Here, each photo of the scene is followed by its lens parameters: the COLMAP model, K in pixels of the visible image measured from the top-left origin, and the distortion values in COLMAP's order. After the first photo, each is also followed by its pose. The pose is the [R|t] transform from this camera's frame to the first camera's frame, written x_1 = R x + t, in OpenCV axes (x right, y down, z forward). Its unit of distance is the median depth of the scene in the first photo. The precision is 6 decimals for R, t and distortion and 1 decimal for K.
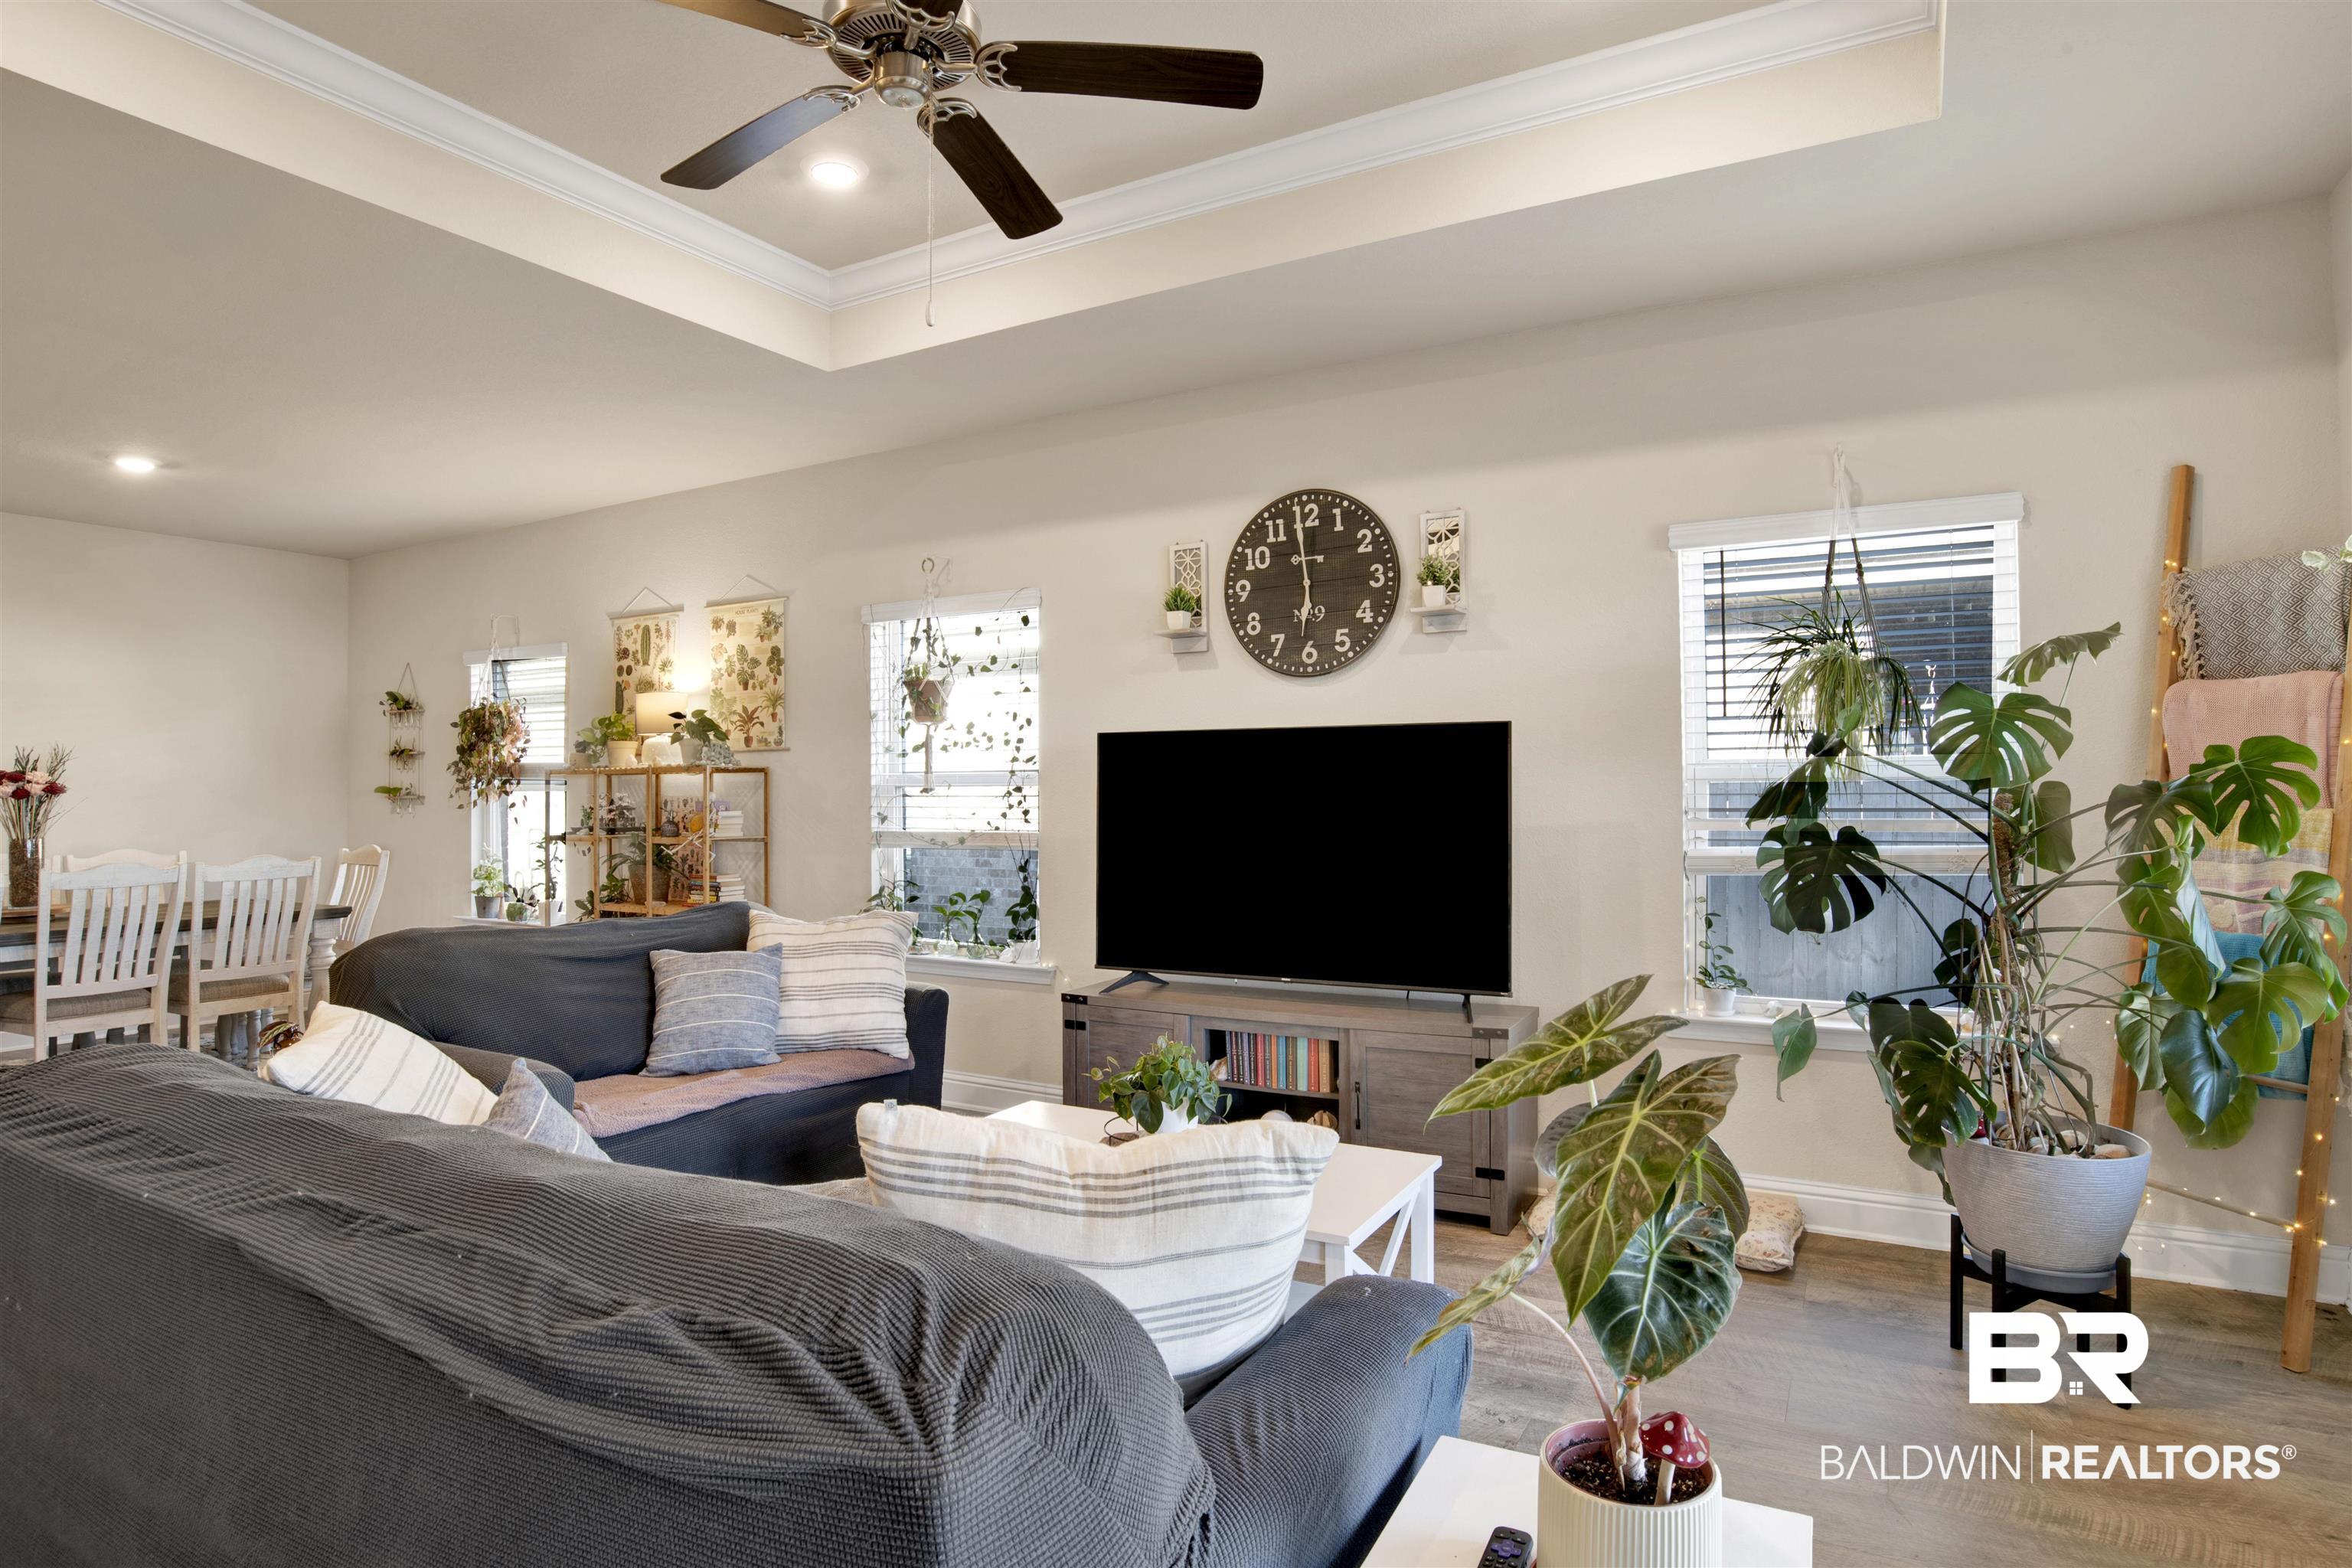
lens RADIAL K [[1266.4, 0, 1188.9], [0, 1266.4, 779.5], [0, 0, 1]] dist [-0.063456, 0.025933]
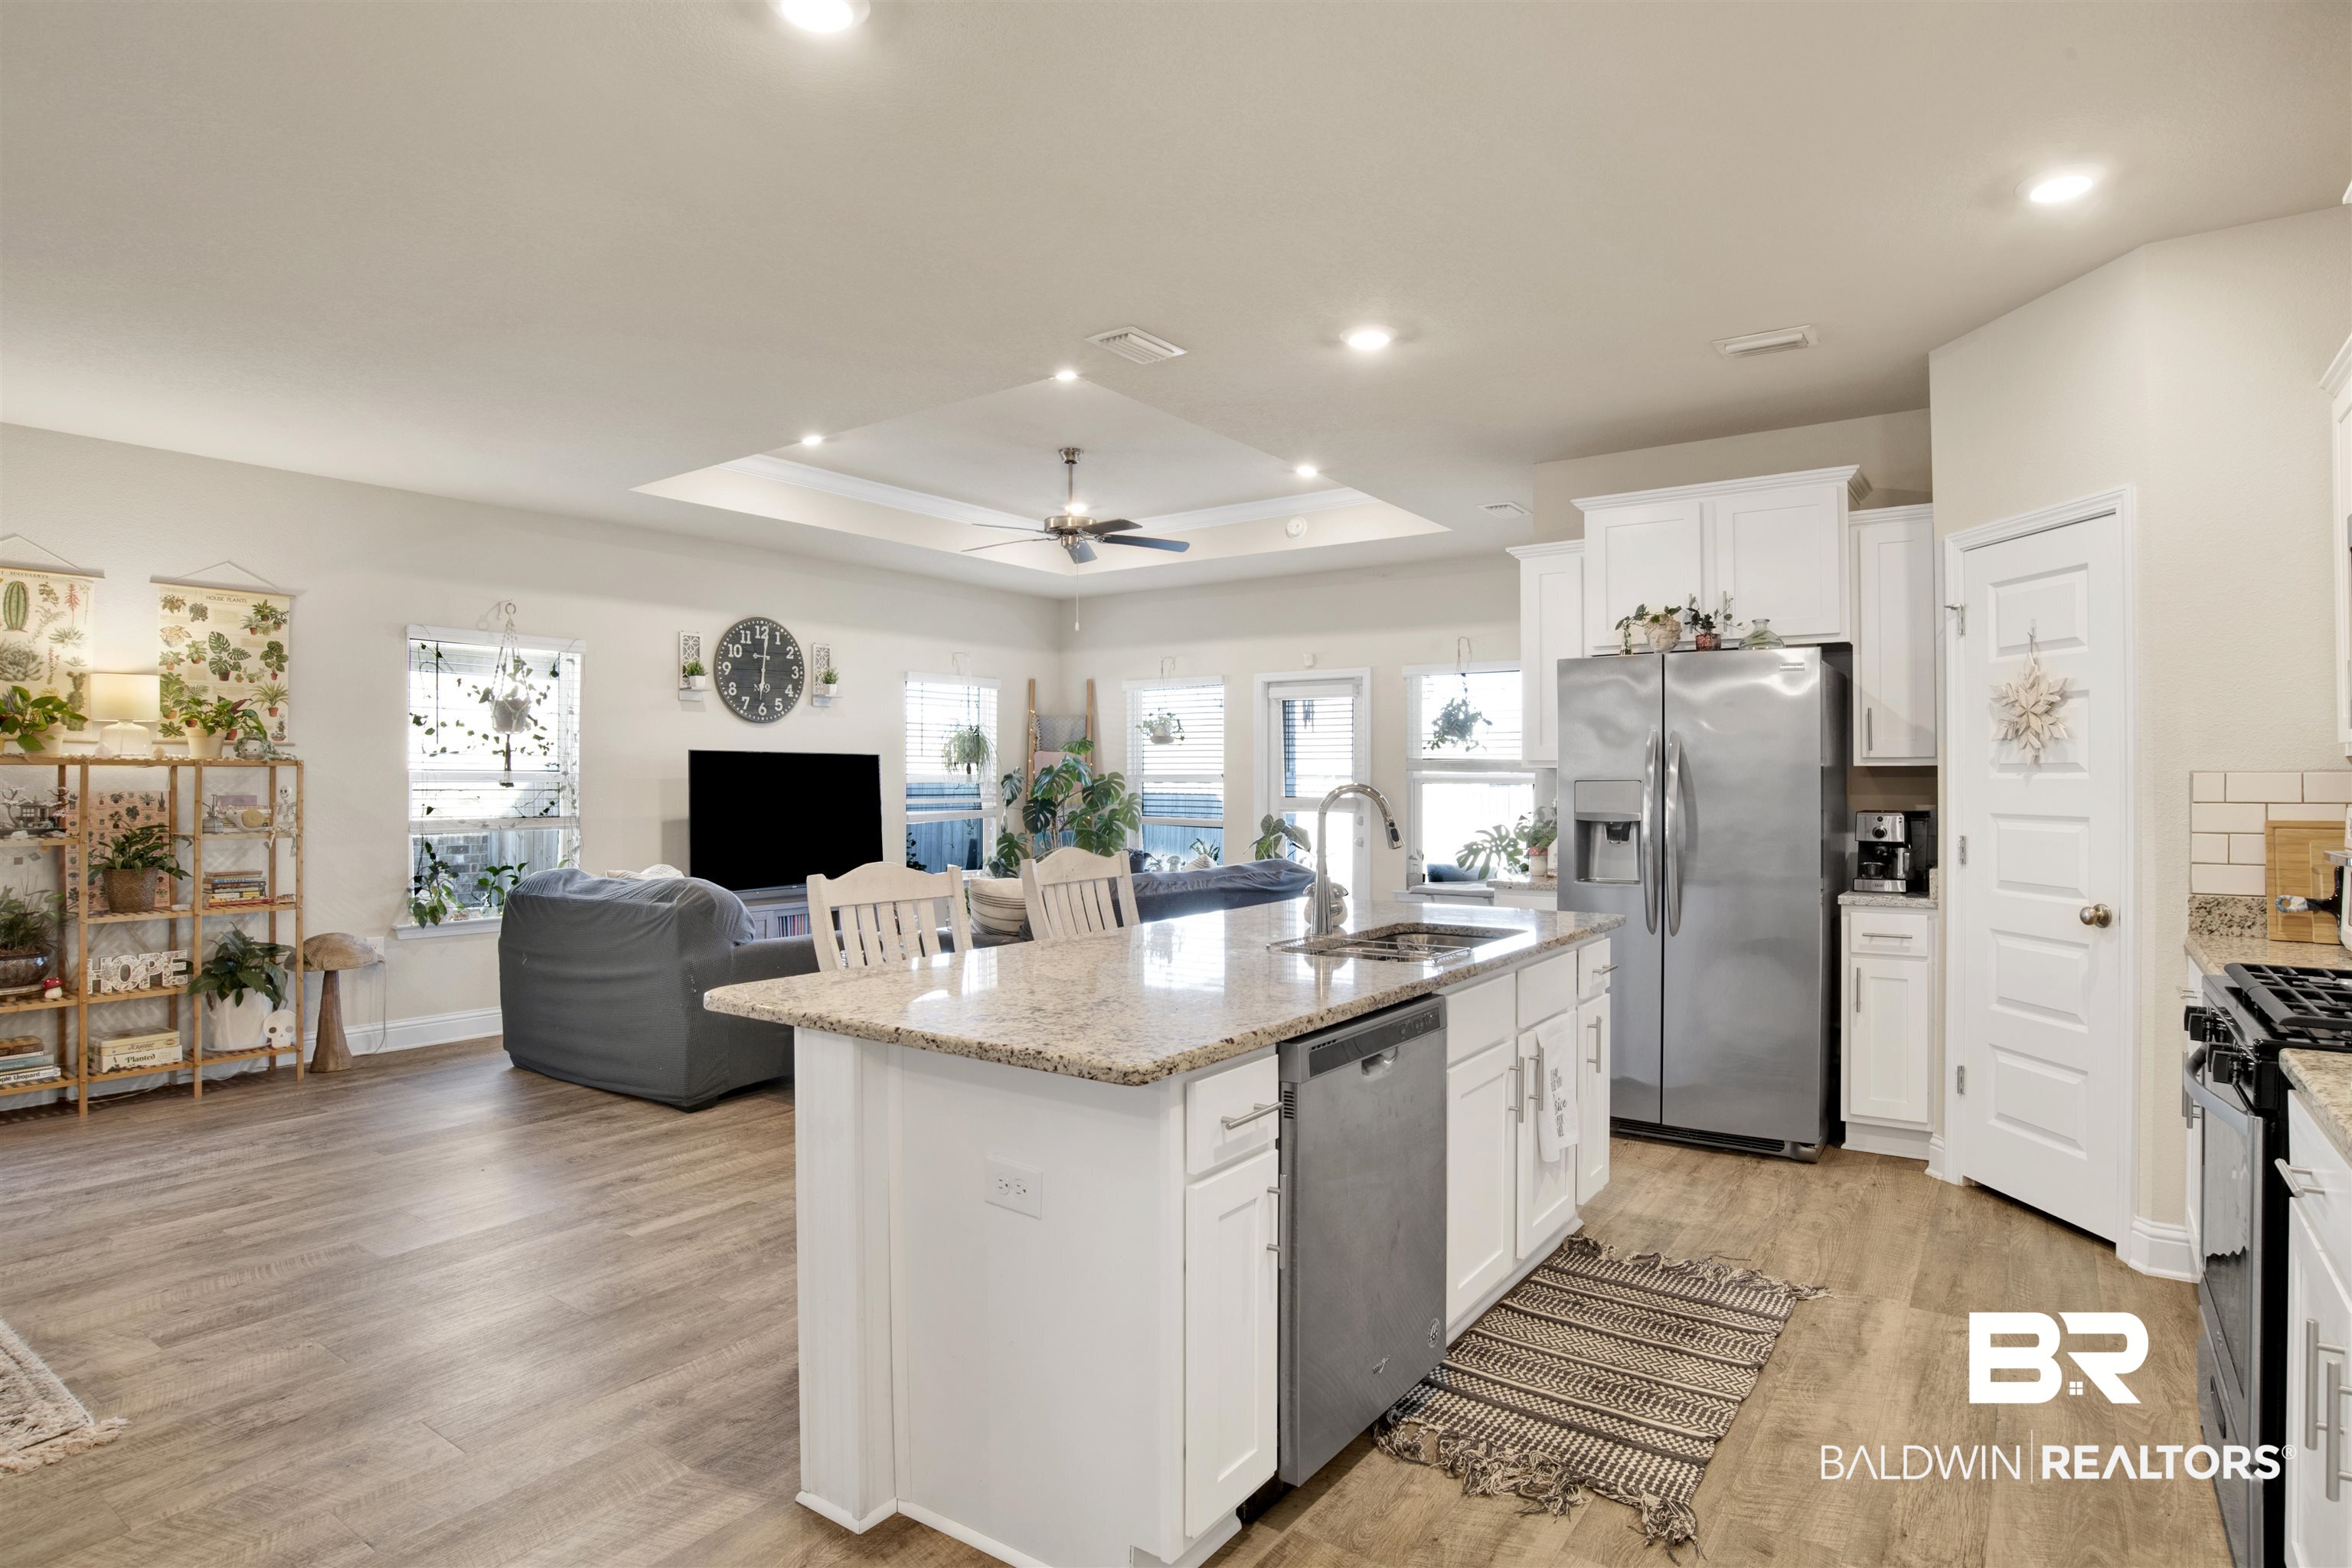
lens RADIAL K [[1244.0, 0, 1185.9], [0, 1244.0, 775.1], [0, 0, 1]] dist [-0.062988, 0.018762]
pose [[0.090528, 0.016917, 0.995750, -1.550817], [0.001112, 0.999853, -0.017088, 0.022575], [-0.995893, 0.002654, 0.090496, 0.239561]]
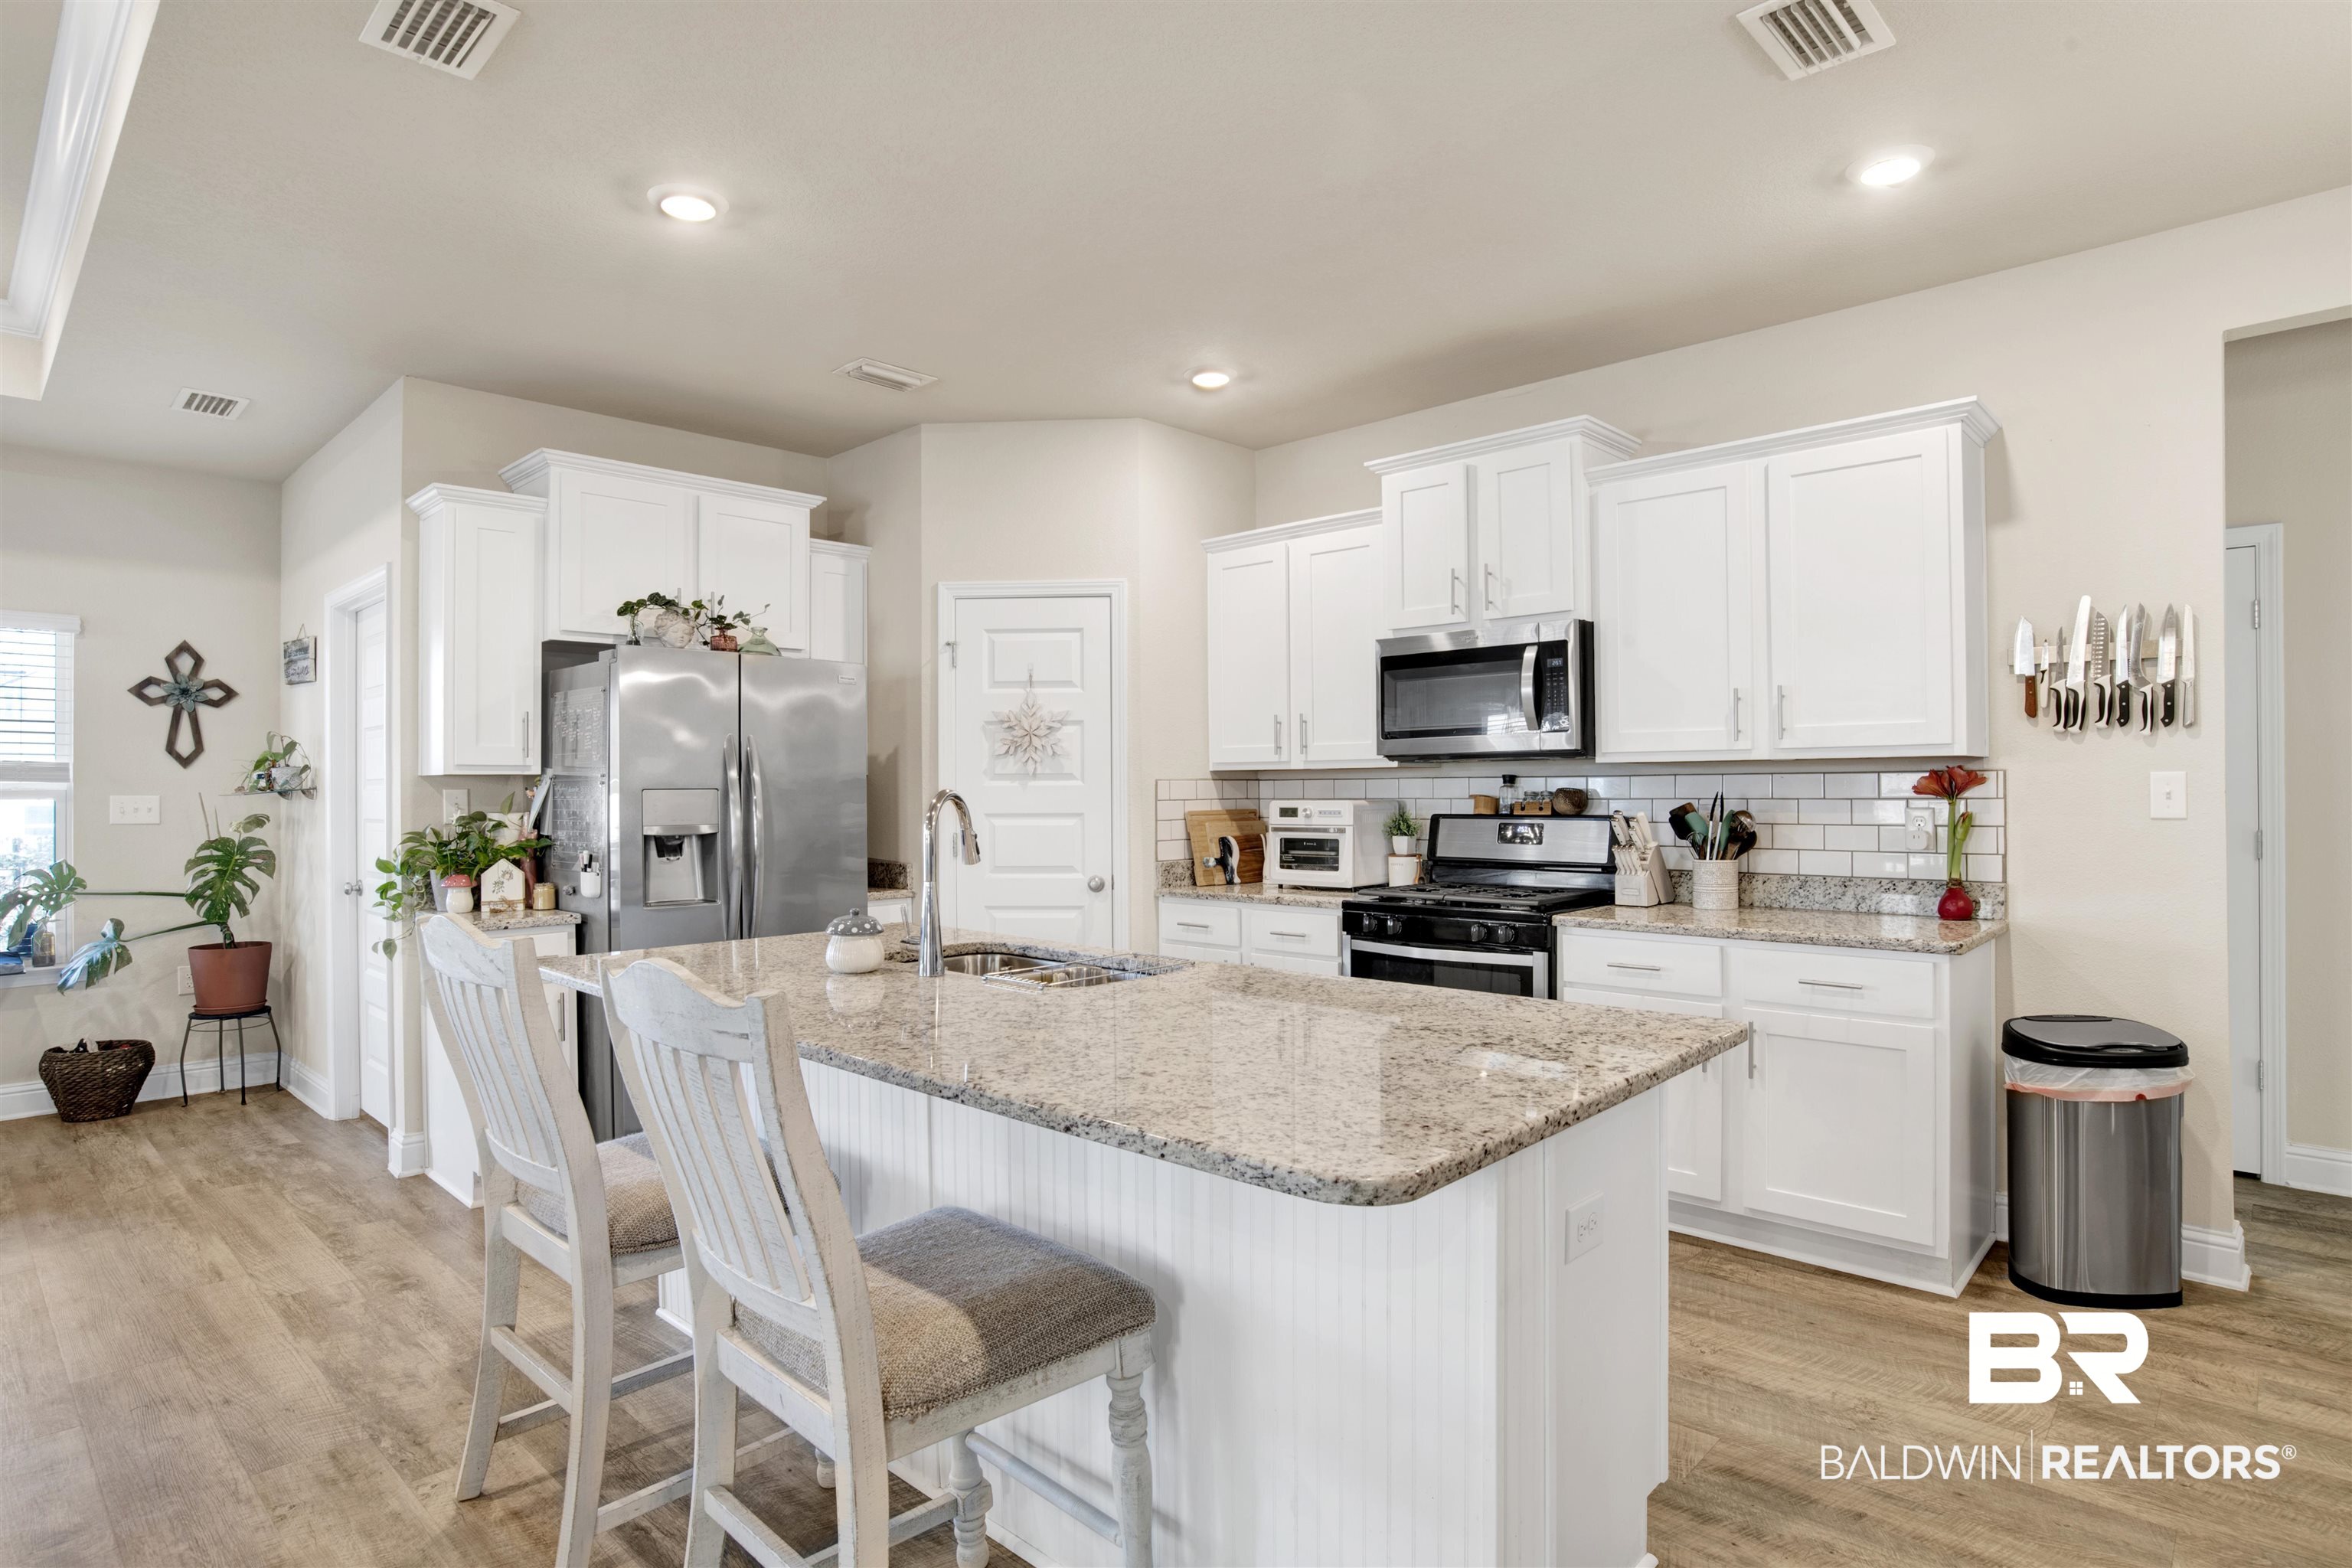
lens RADIAL K [[1231.8, 0, 1193.0], [0, 1231.8, 777.5], [0, 0, 1]] dist [-0.070642, 0.027355]
pose [[-0.973170, 0.021058, 0.229120, -1.078459], [0.019580, 0.999770, -0.008721, 0.017181], [-0.229251, -0.004001, -0.973359, 0.757155]]
